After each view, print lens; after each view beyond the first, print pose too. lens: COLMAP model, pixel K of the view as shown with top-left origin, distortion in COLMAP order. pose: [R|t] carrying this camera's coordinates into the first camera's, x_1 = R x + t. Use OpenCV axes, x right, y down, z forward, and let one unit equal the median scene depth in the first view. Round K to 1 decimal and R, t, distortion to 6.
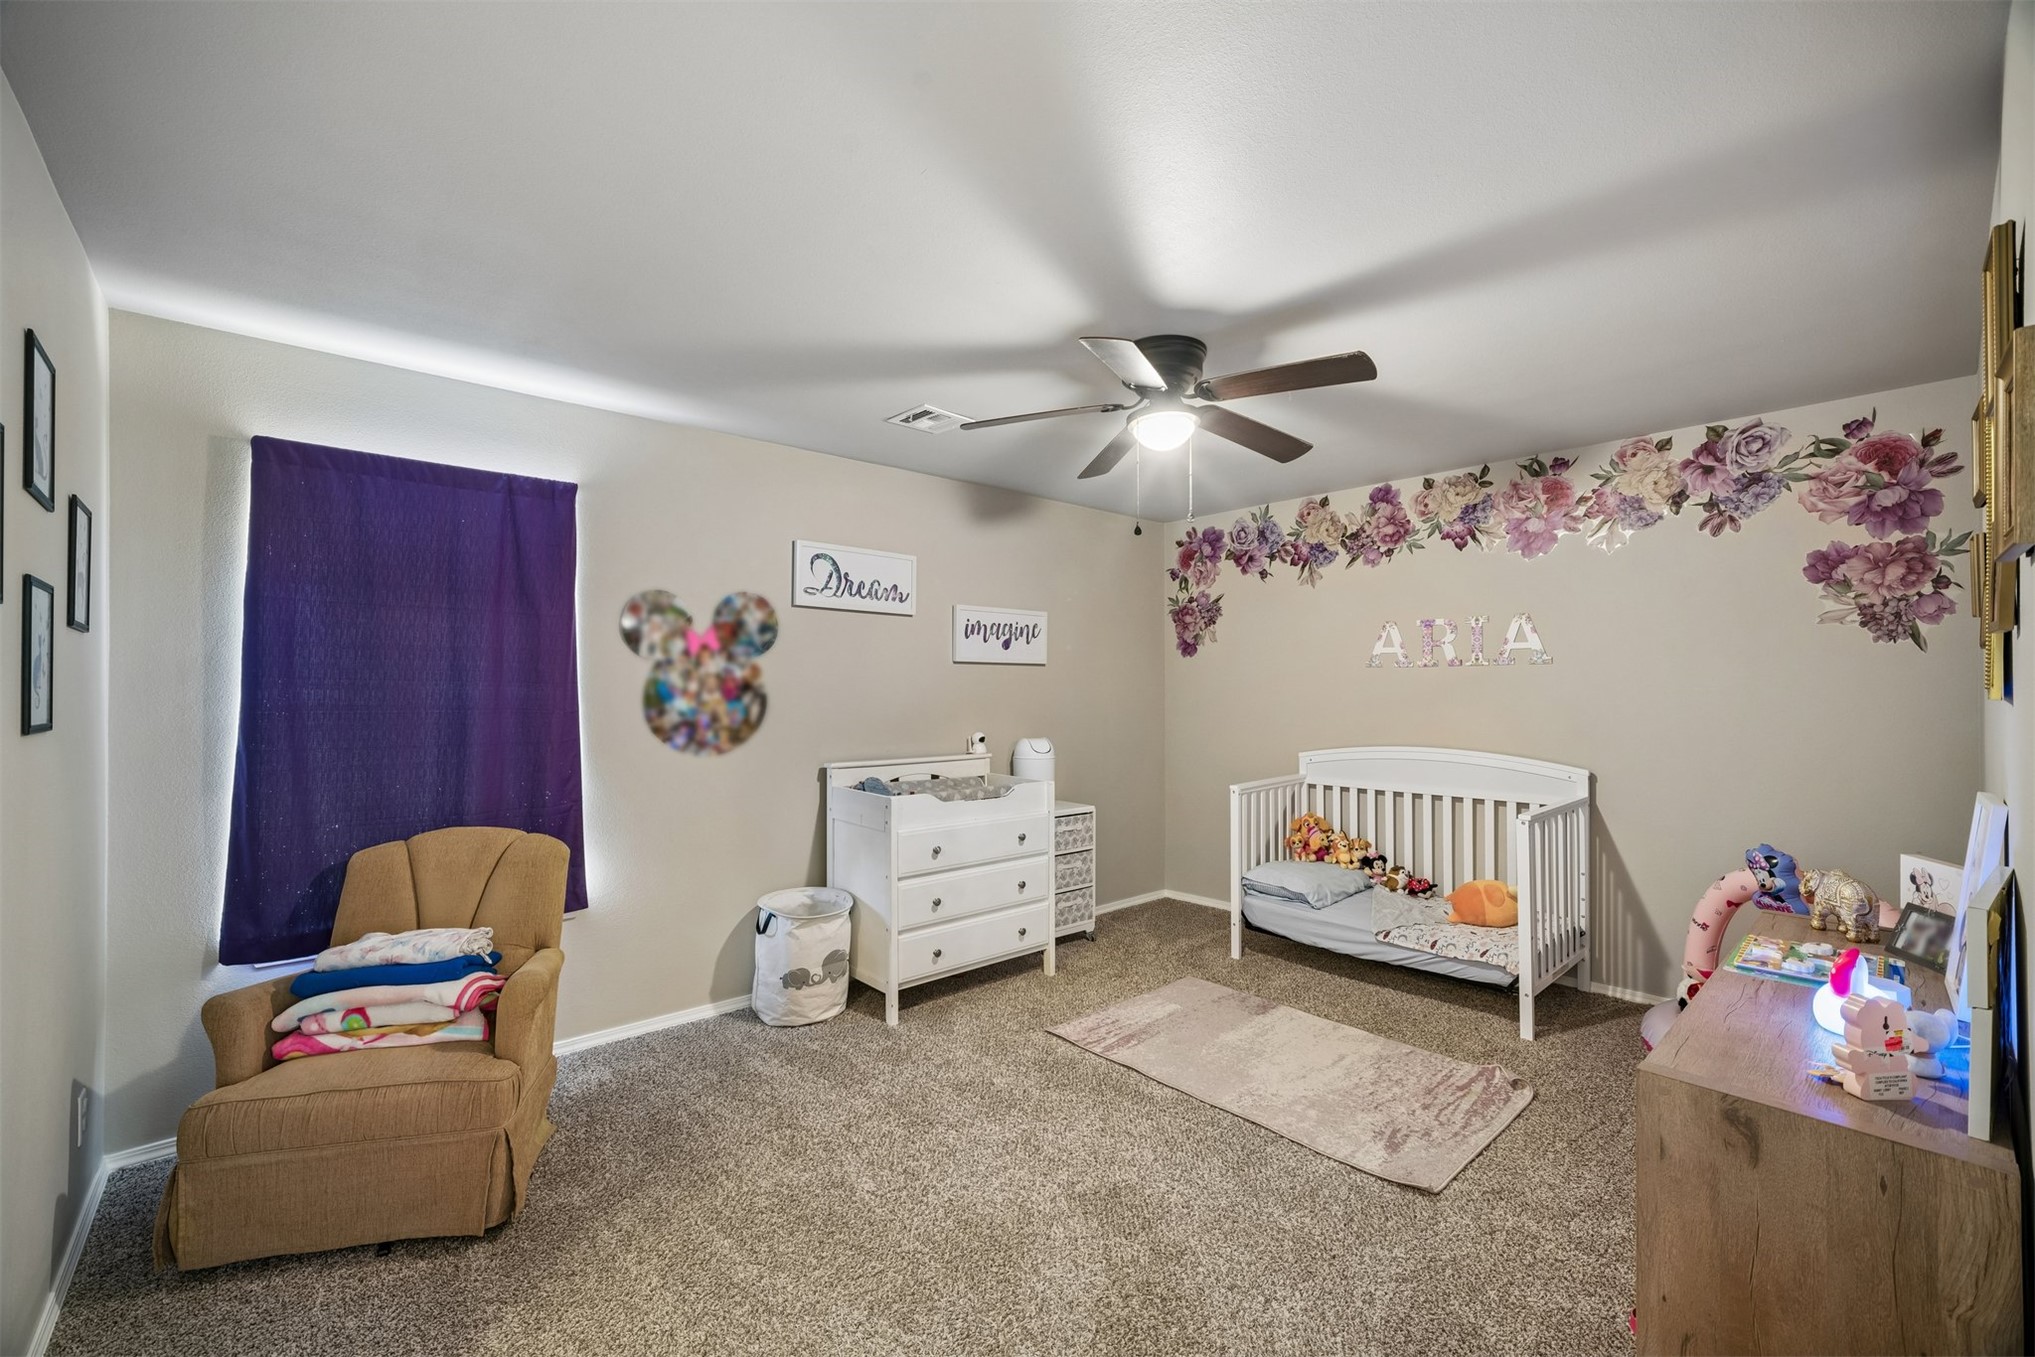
lens RADIAL K [[844.7, 0, 999.4], [0, 844.7, 667.7], [0, 0, 1]] dist [-0.024517, 0.011097]
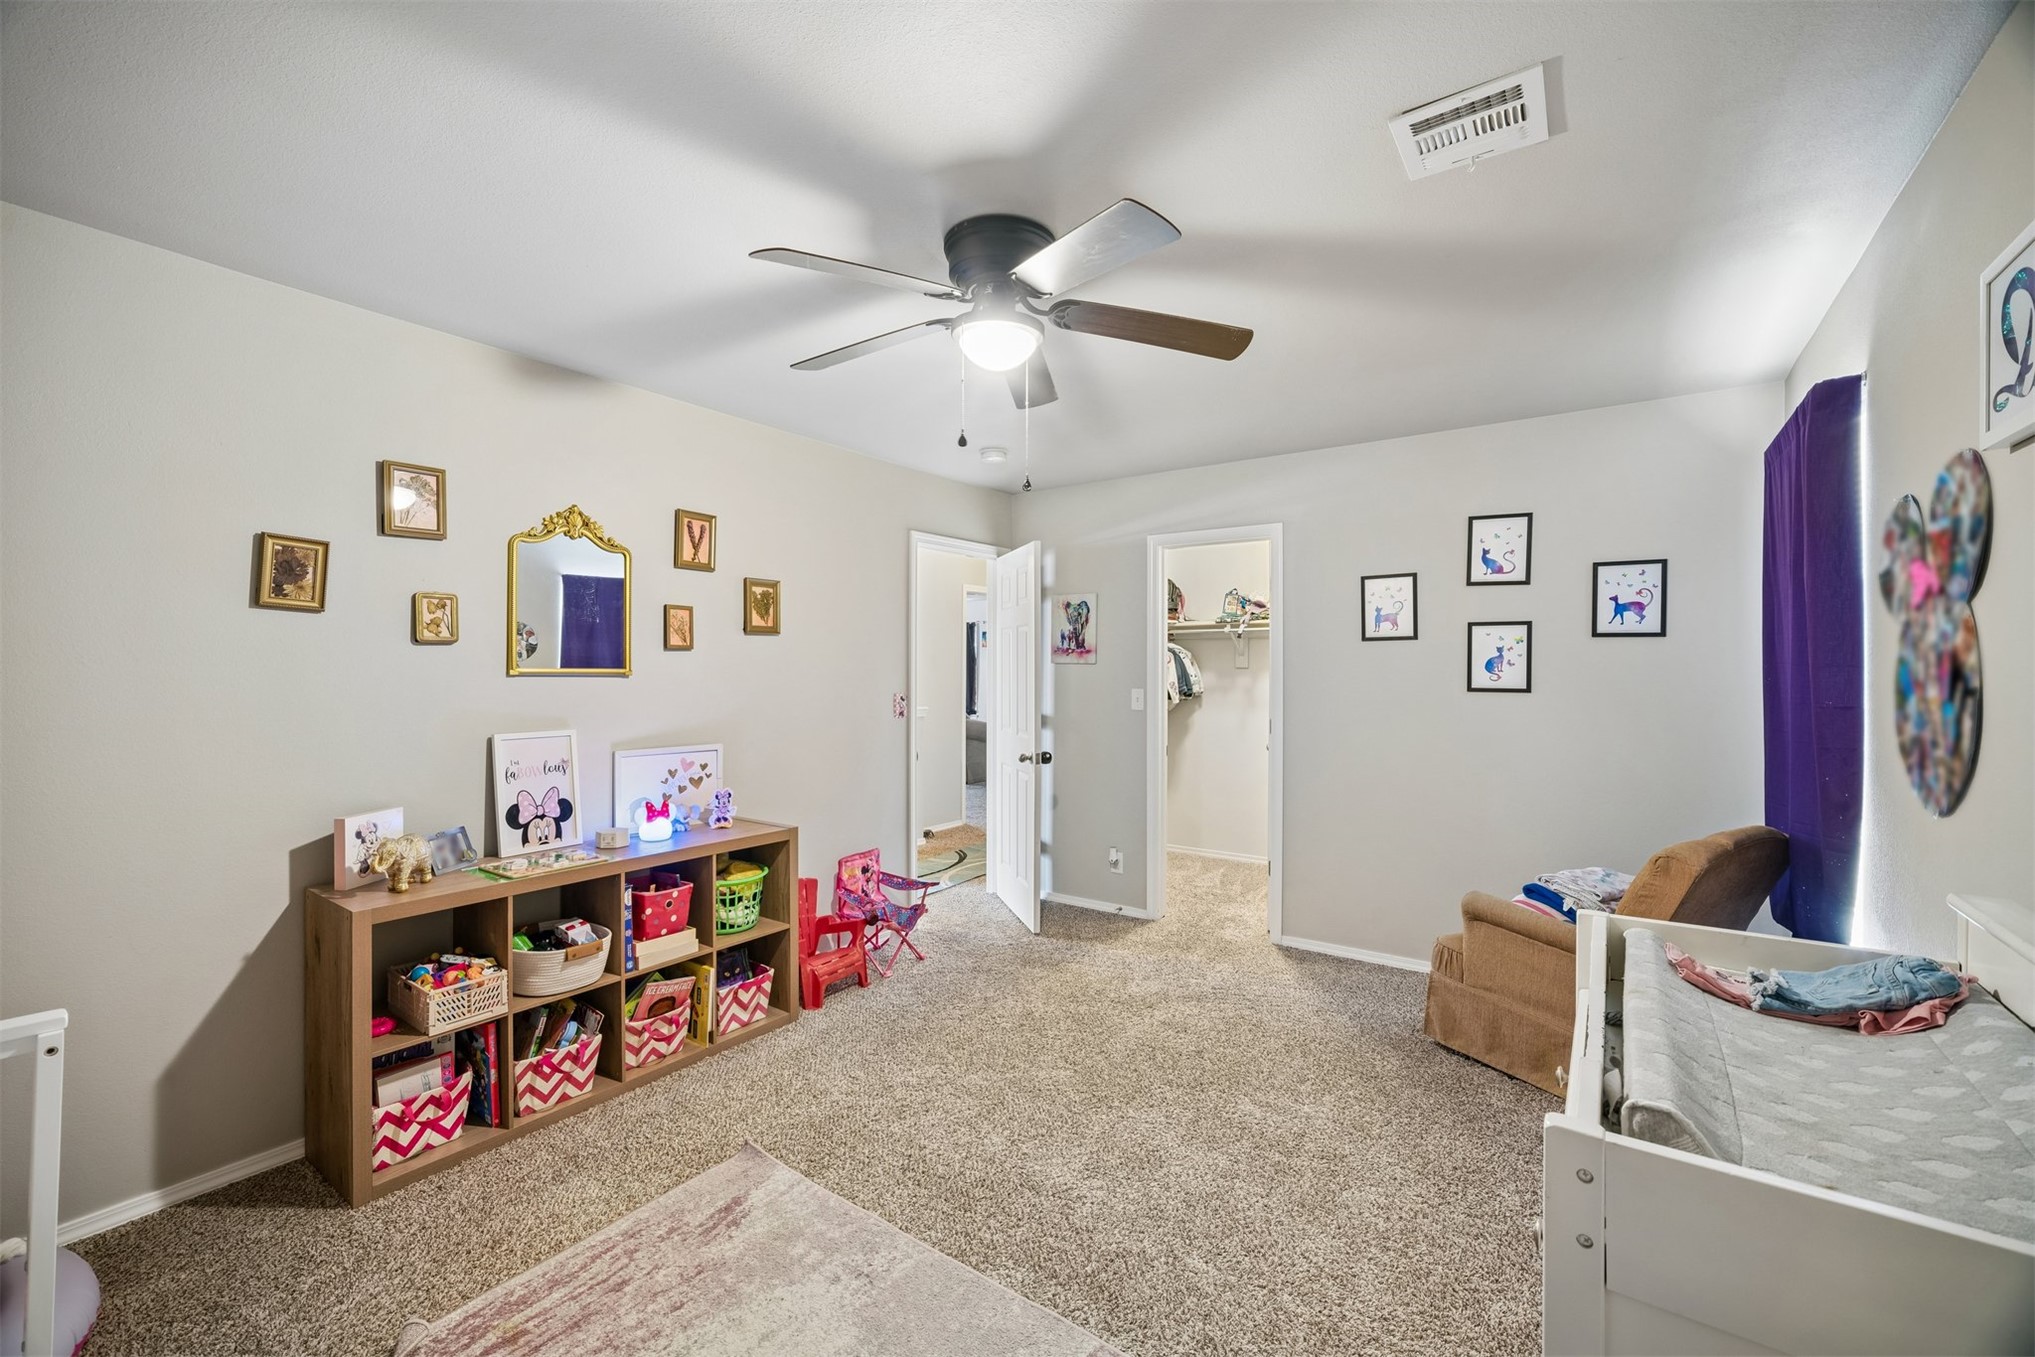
lens RADIAL K [[844.7, 0, 999.4], [0, 844.7, 667.7], [0, 0, 1]] dist [-0.024517, 0.011097]
pose [[-0.977311, -0.002083, -0.211799, 0.367069], [0.002913, 0.999725, -0.023273, 0.039035], [0.211789, -0.023362, -0.977036, 1.811536]]
